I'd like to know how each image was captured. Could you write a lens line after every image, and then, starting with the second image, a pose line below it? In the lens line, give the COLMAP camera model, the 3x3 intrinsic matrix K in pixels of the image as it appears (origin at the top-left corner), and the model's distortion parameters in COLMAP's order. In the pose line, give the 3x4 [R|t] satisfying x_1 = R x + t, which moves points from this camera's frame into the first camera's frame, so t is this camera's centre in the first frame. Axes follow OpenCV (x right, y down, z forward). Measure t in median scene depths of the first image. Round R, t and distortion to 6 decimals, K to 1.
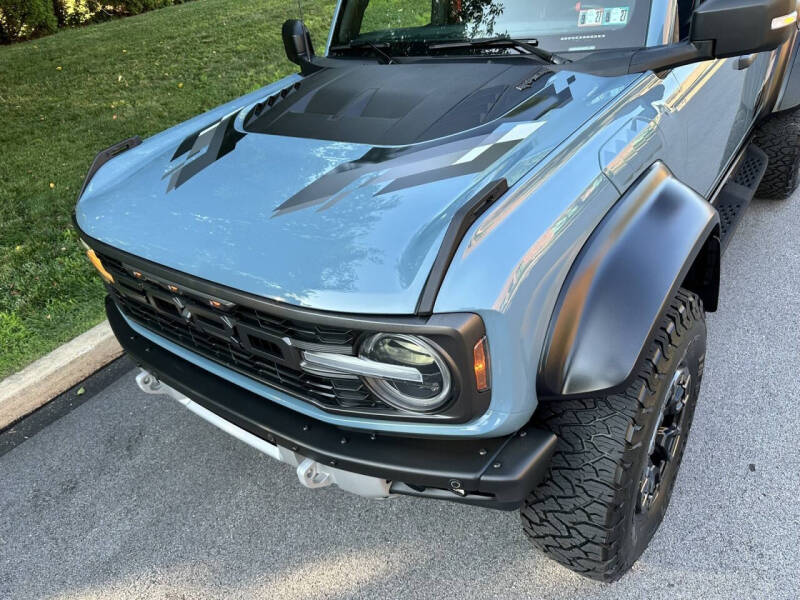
lens RADIAL K [[586.7, 0, 395.3], [0, 586.7, 299.8], [0, 0, 1]] dist [0.060317, -0.059145]
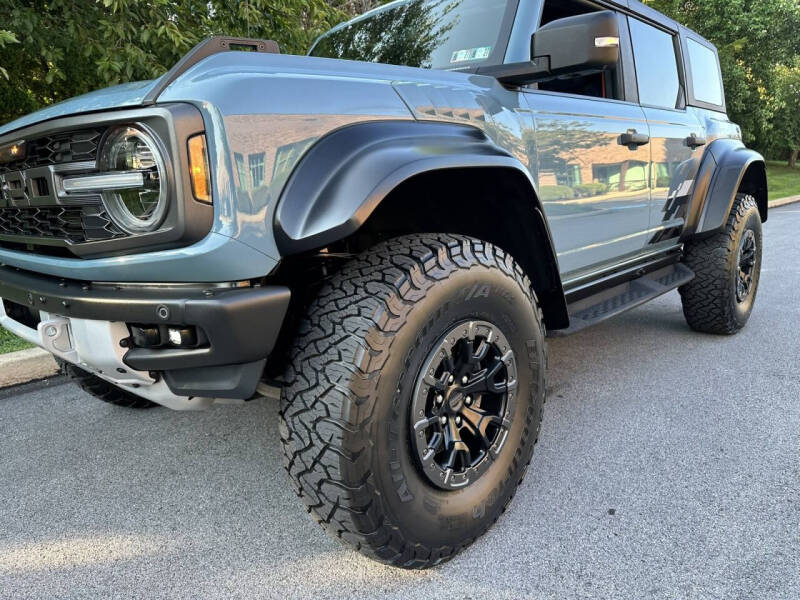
lens RADIAL K [[586.7, 0, 402.3], [0, 586.7, 303.8], [0, 0, 1]] dist [0.060317, -0.059145]
pose [[0.987781, 0.128229, -0.088583, 0.477653], [-0.151489, 0.923494, -0.352435, 0.493423], [0.036614, 0.361547, 0.931635, 0.125669]]
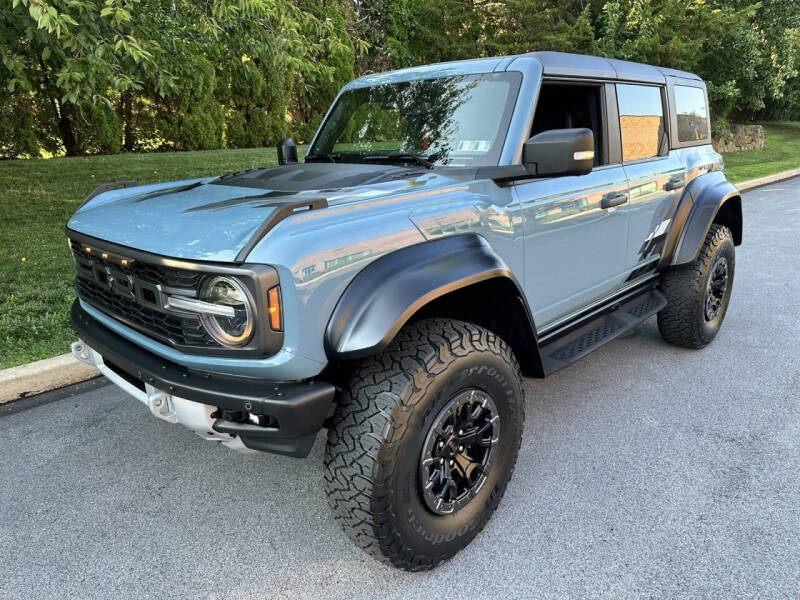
lens RADIAL K [[586.7, 0, 406.6], [0, 586.7, 302.7], [0, 0, 1]] dist [0.060317, -0.059145]
pose [[0.985066, 0.149418, -0.085548, 0.457528], [-0.167351, 0.947705, -0.271753, 0.340381], [0.040469, 0.282011, 0.958557, -0.278294]]
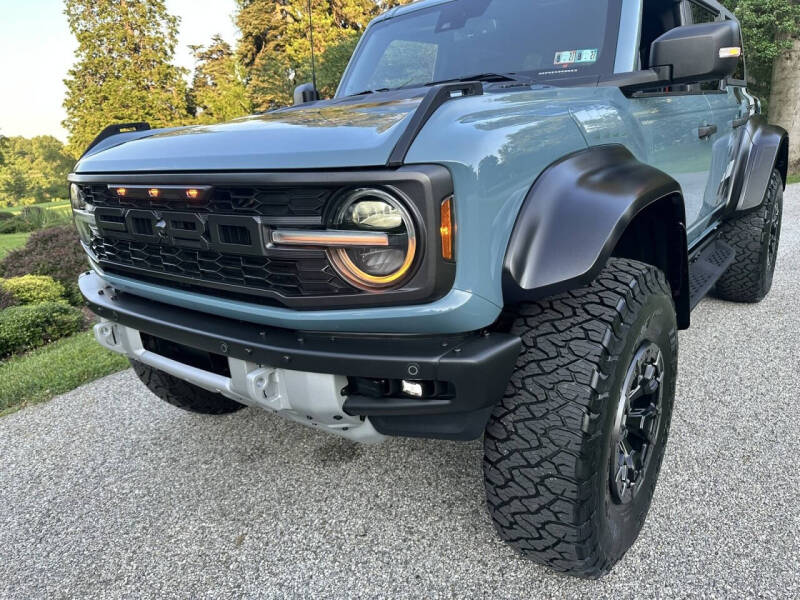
lens RADIAL K [[586.7, 0, 399.8], [0, 586.7, 299.3], [0, 0, 1]] dist [0.060317, -0.059145]
pose [[0.995918, 0.089606, 0.010898, 0.051120], [-0.082694, 0.954100, -0.287844, 0.412165], [-0.036190, 0.285768, 0.957615, 0.060390]]
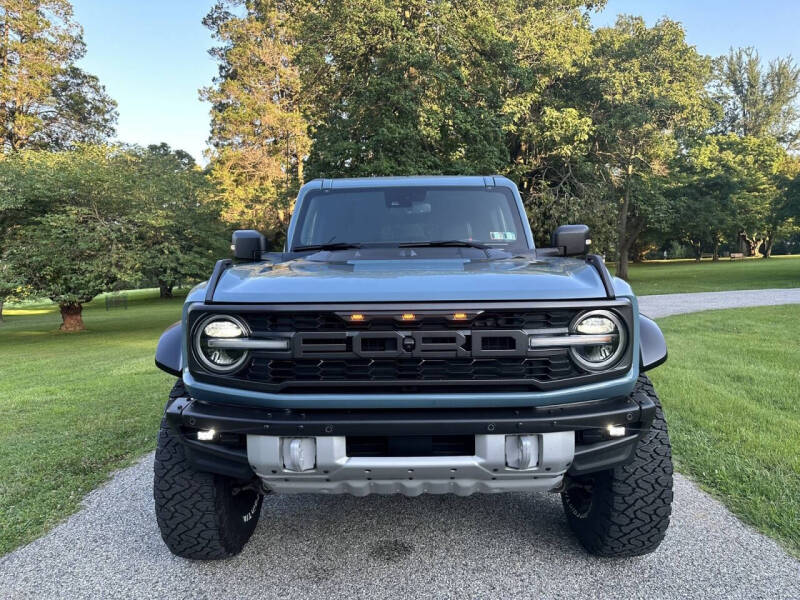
lens RADIAL K [[586.7, 0, 407.7], [0, 586.7, 299.6], [0, 0, 1]] dist [0.060317, -0.059145]
pose [[0.784336, 0.103088, 0.611710, -1.184298], [0.241022, 0.857979, -0.453630, 0.536941], [-0.571598, 0.503234, 0.648098, 0.134563]]
